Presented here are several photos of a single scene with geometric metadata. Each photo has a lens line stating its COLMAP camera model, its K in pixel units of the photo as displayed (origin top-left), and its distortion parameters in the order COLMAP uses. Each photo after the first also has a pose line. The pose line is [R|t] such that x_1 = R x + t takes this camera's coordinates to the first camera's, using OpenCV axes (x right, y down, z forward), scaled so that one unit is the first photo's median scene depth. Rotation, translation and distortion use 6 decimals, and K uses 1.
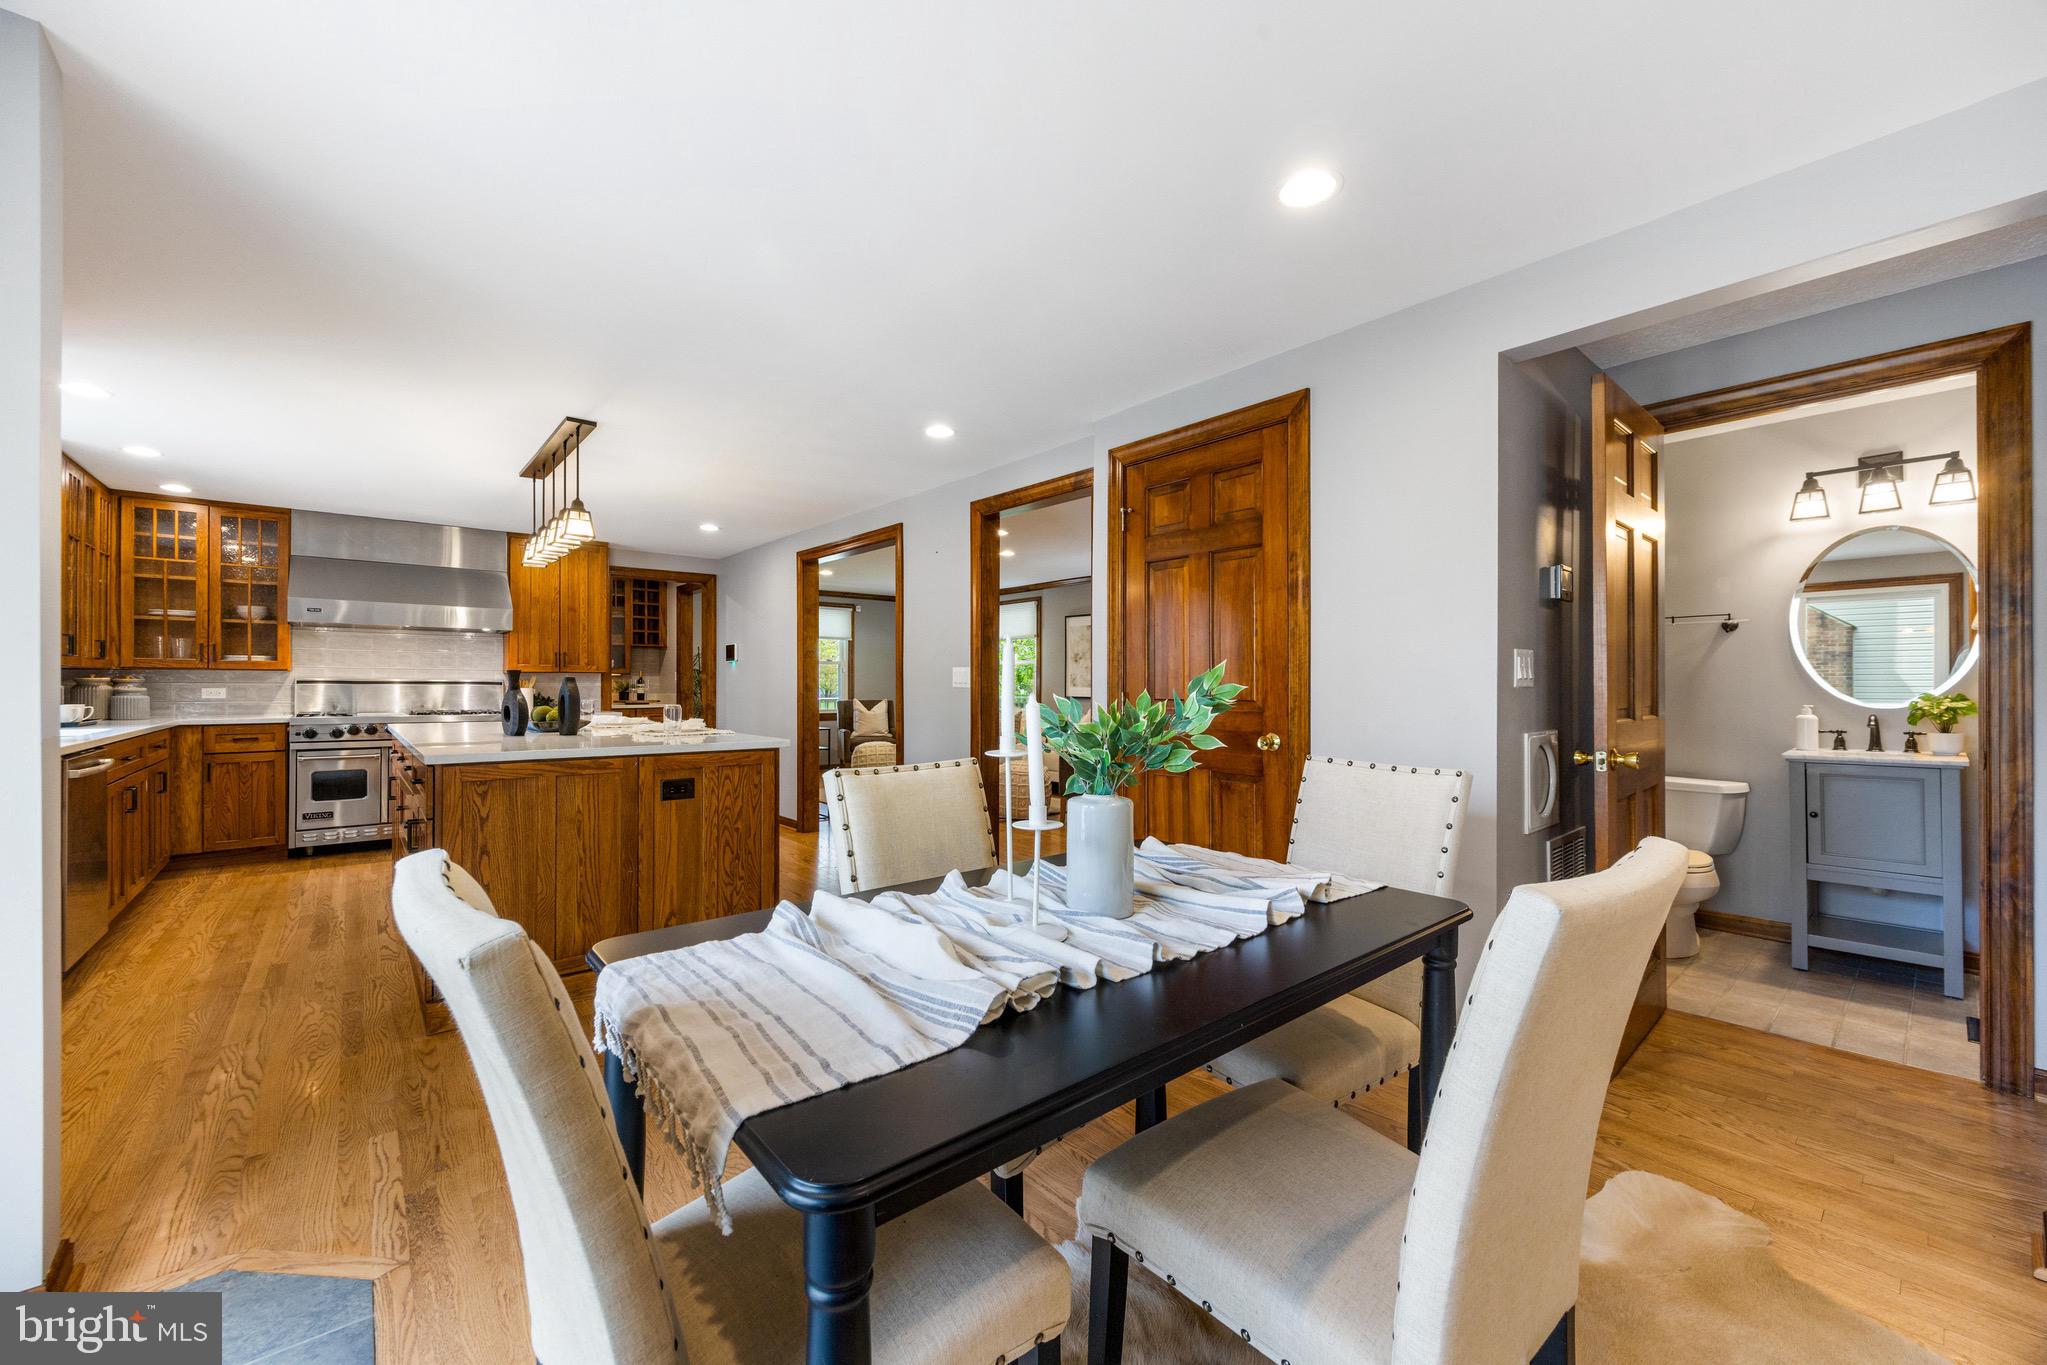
lens RADIAL K [[792.4, 0, 1026.0], [0, 792.4, 678.6], [0, 0, 1]] dist [-0.002084, 0.000024]
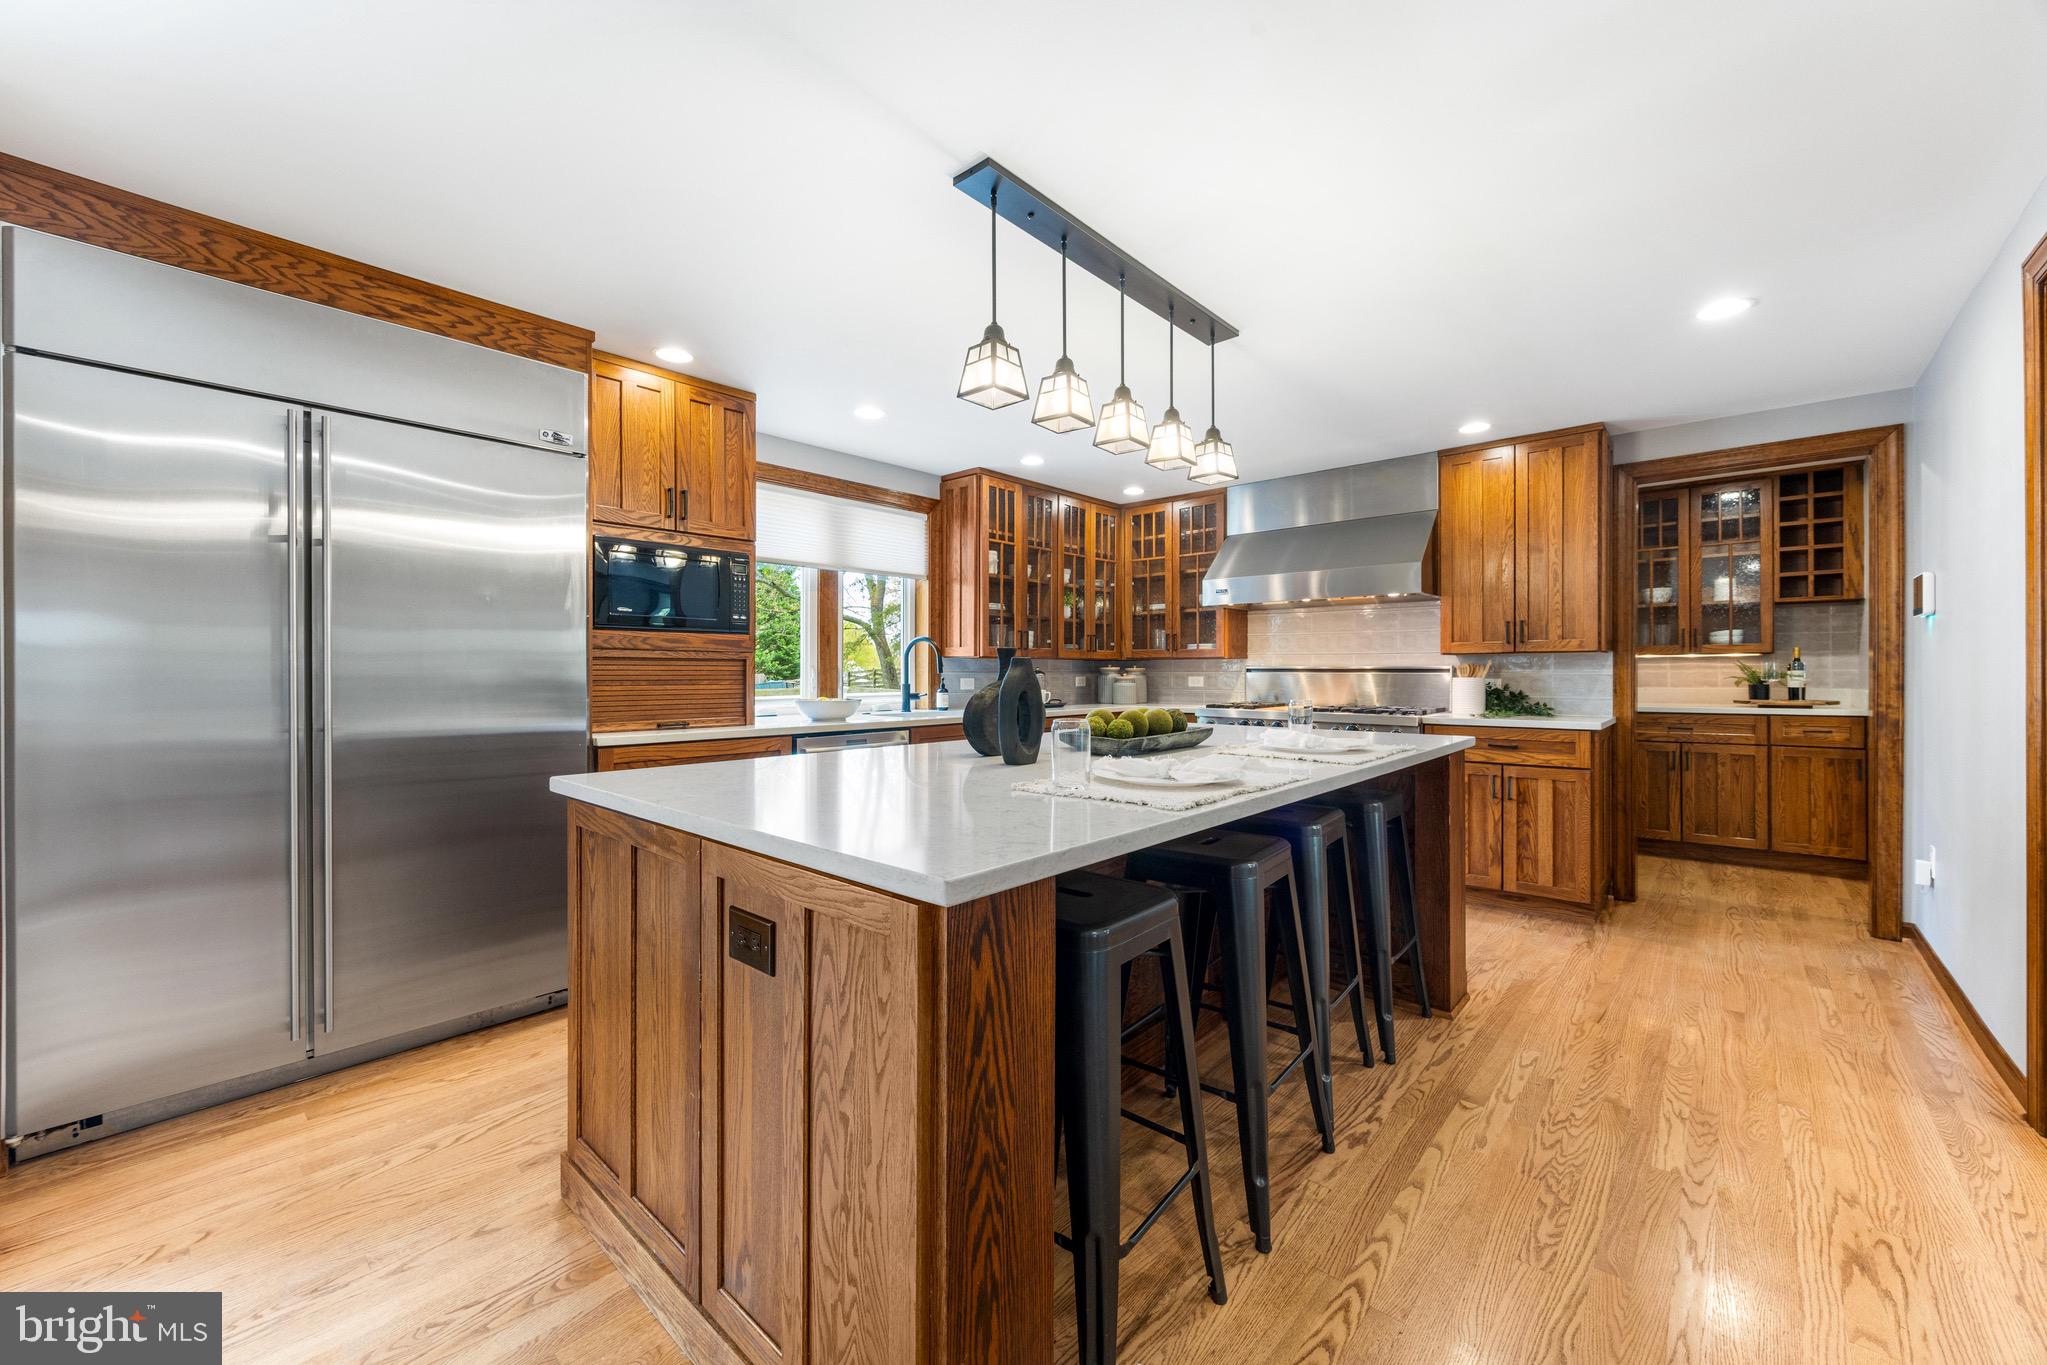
lens RADIAL K [[792.4, 0, 1018.9], [0, 792.4, 678.0], [0, 0, 1]] dist [-0.002084, 0.000024]
pose [[0.130529, 0.003734, -0.991437, -0.026329], [0.009106, 0.999946, 0.004965, 0.007397], [0.991403, -0.009676, 0.130488, 0.708186]]
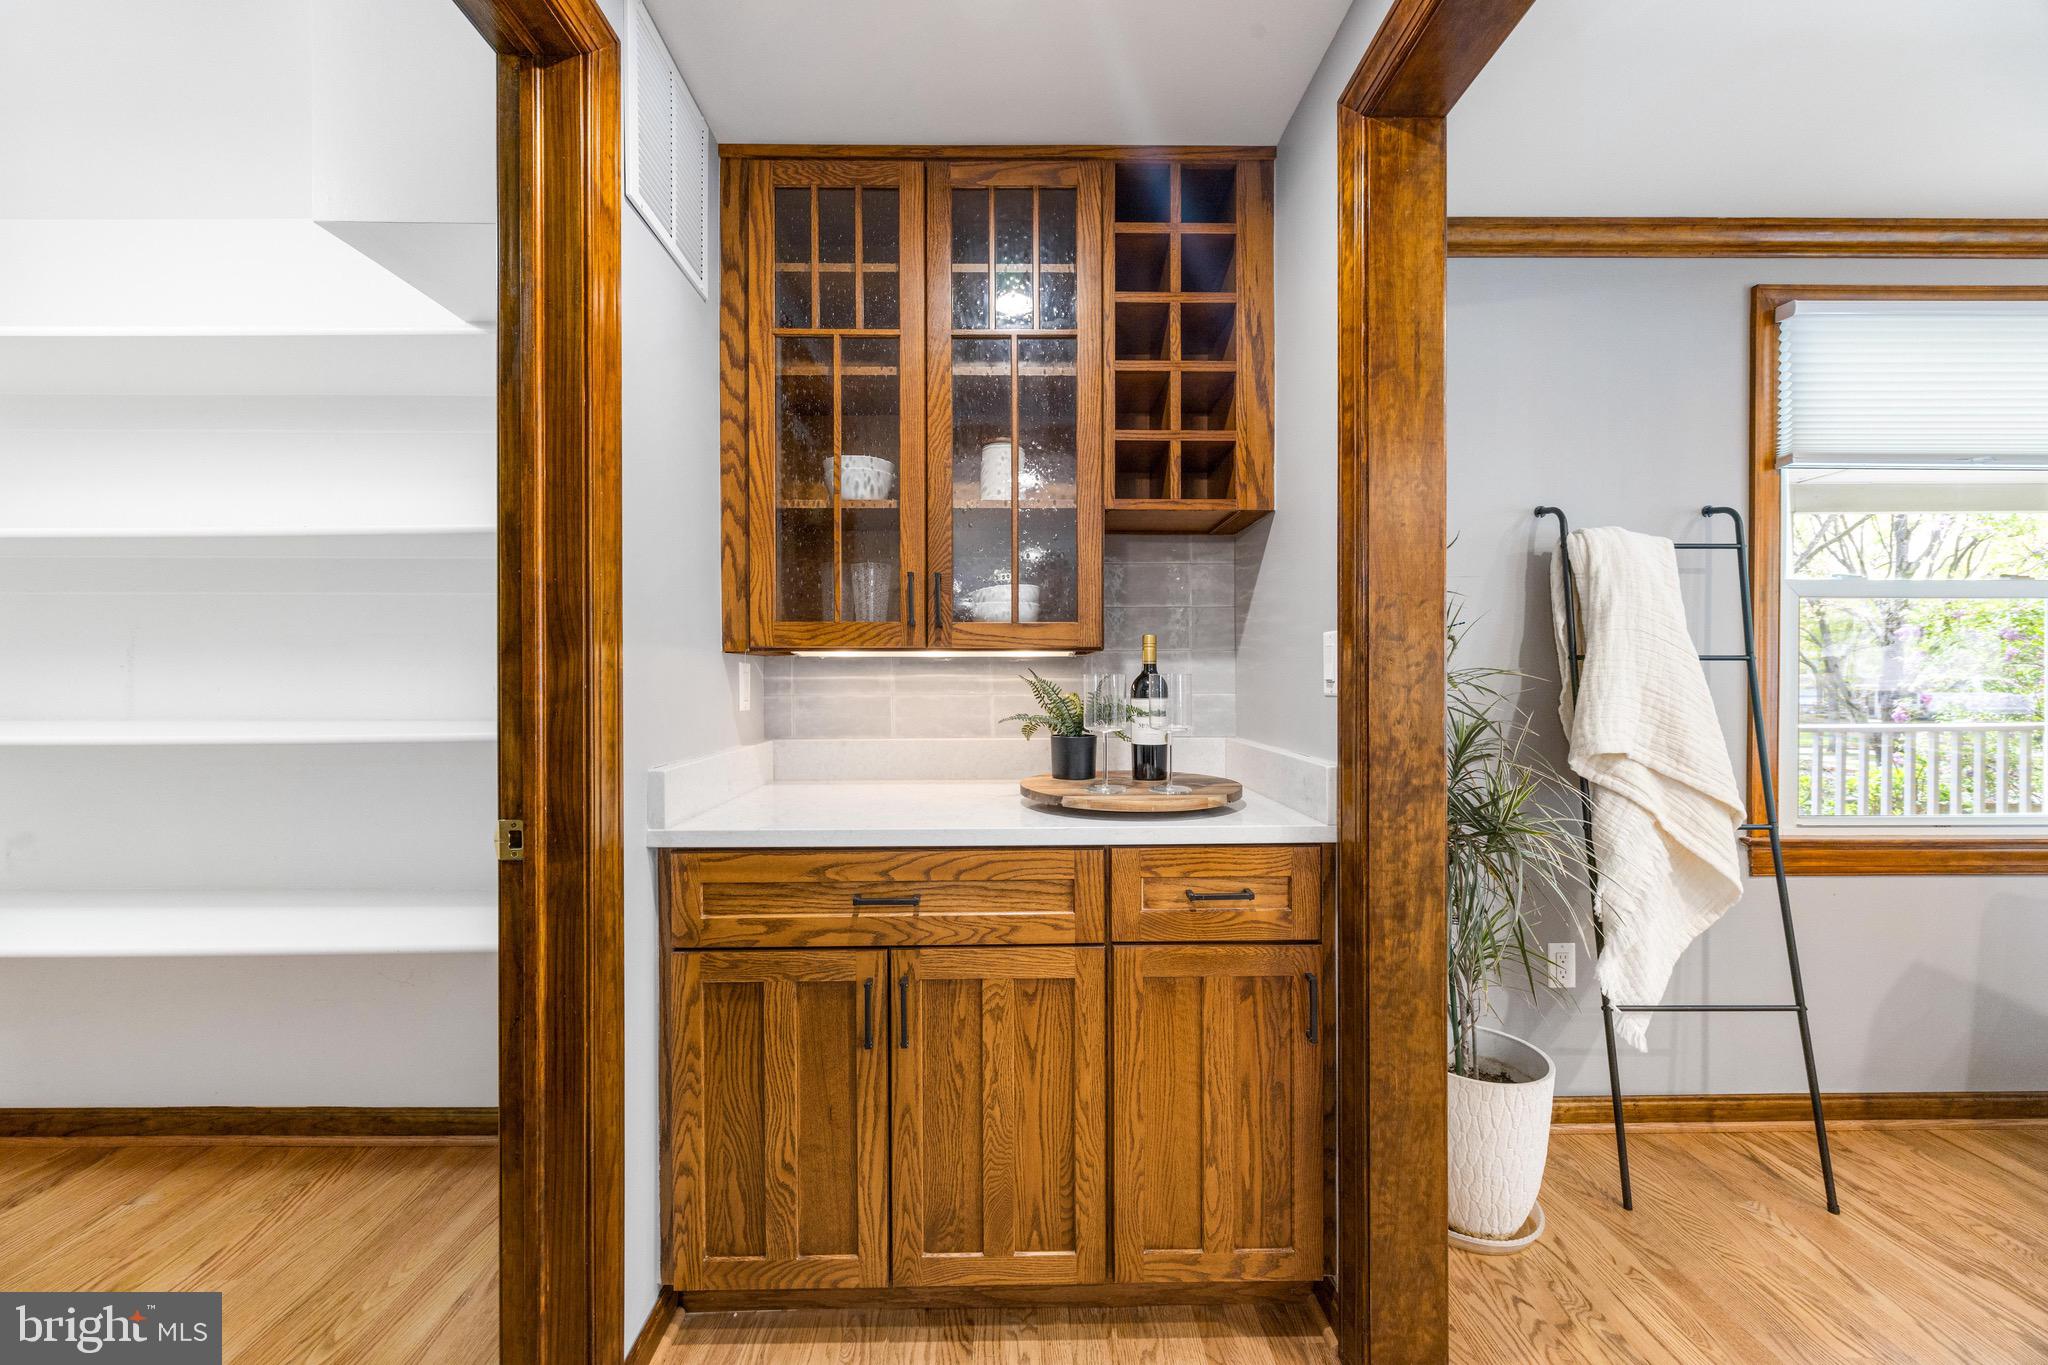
lens RADIAL K [[792.8, 0, 1022.3], [0, 792.8, 680.3], [0, 0, 1]] dist [-0.002084, 0.000024]
pose [[0.770437, 0.001009, -0.637515, -0.687123], [0.003354, 0.999978, 0.005636, 0.001577], [0.637507, -0.006481, 0.770417, 1.478010]]
